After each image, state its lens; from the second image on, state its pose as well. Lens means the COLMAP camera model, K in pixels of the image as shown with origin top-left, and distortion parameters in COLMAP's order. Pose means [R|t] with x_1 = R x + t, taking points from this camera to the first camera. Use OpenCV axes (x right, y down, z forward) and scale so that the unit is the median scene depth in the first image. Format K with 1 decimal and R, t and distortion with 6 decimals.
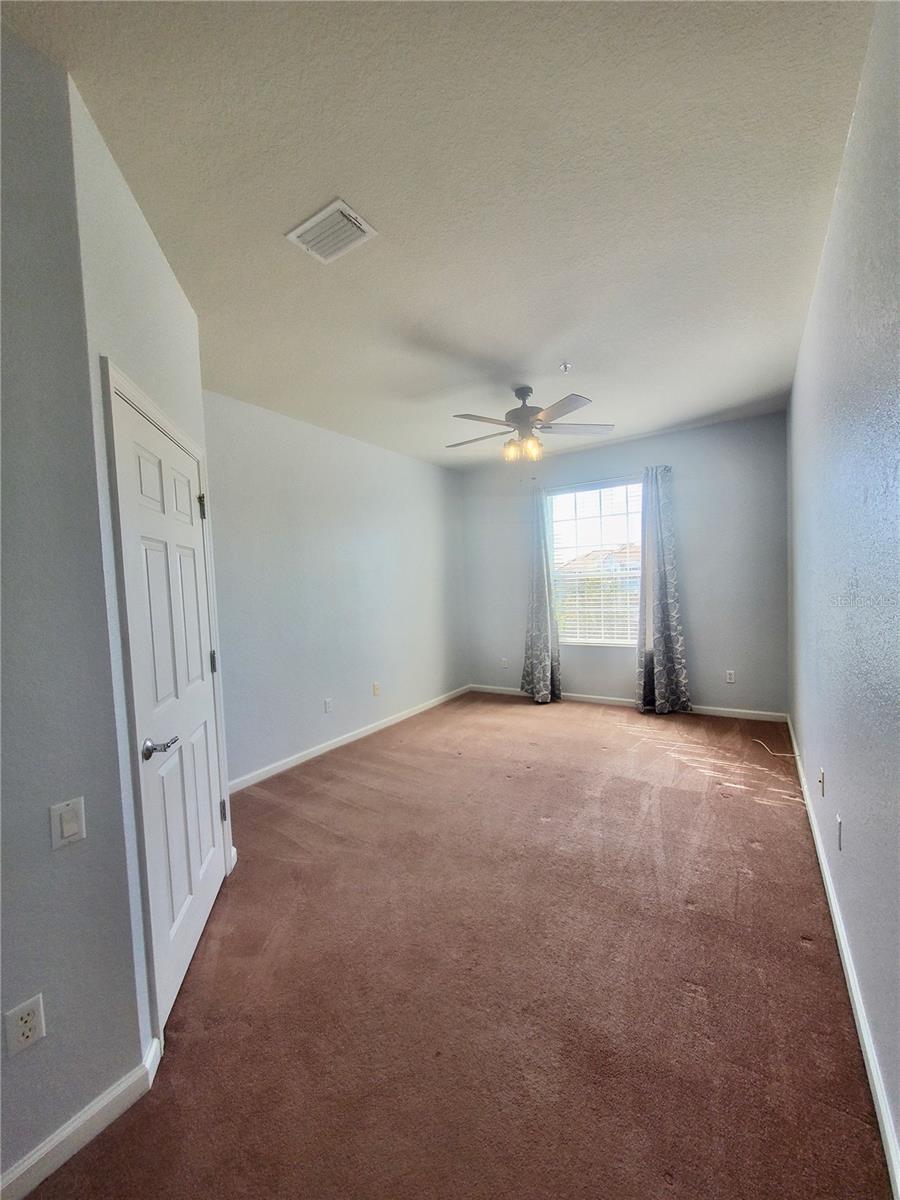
lens RADIAL K [[474.0, 0, 447.5], [0, 474.0, 603.1], [0, 0, 1]] dist [-0.004688, 0.000911]
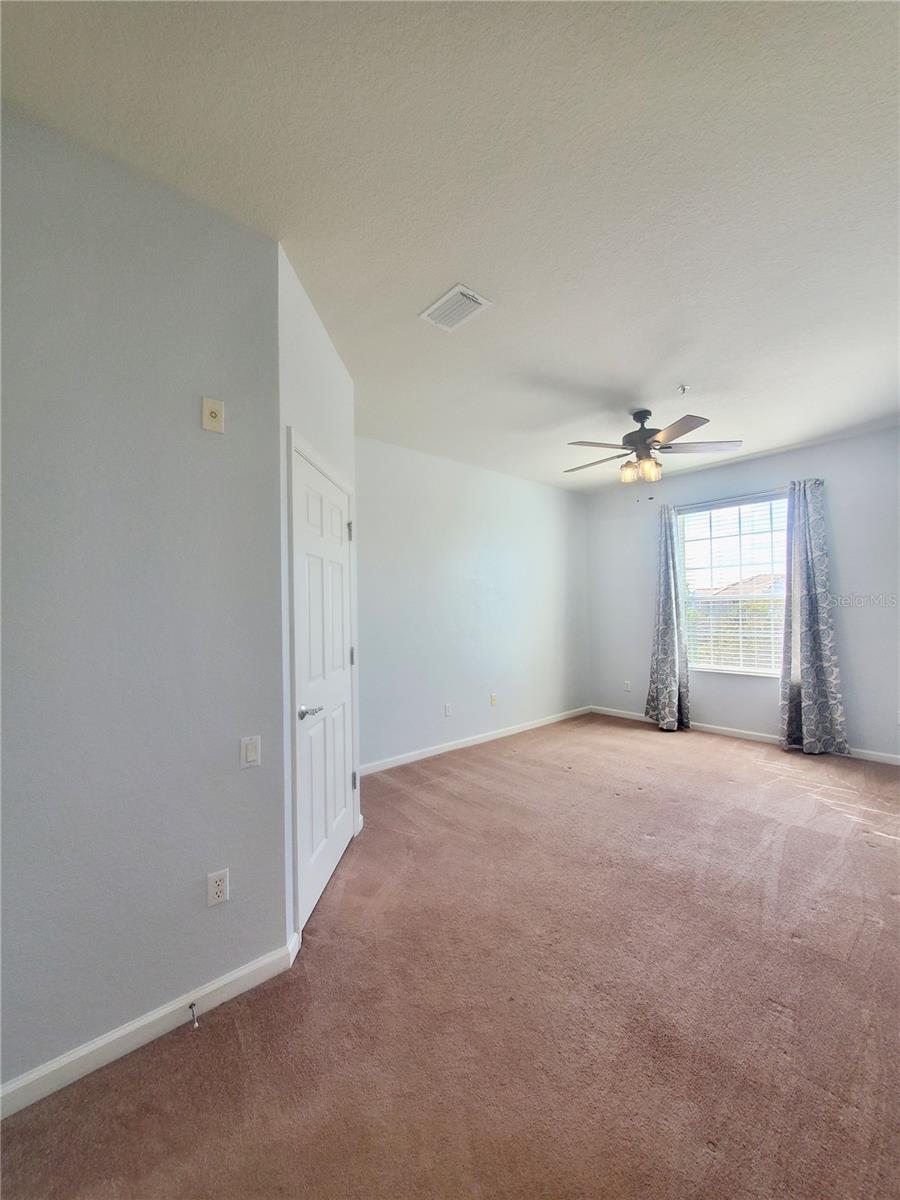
lens RADIAL K [[474.0, 0, 450.2], [0, 474.0, 599.2], [0, 0, 1]] dist [-0.004688, 0.000911]
pose [[0.963073, 0.021205, -0.268406, 0.074180], [-0.035919, 0.998102, -0.050027, 0.028381], [0.266835, 0.057820, 0.962006, -0.118637]]
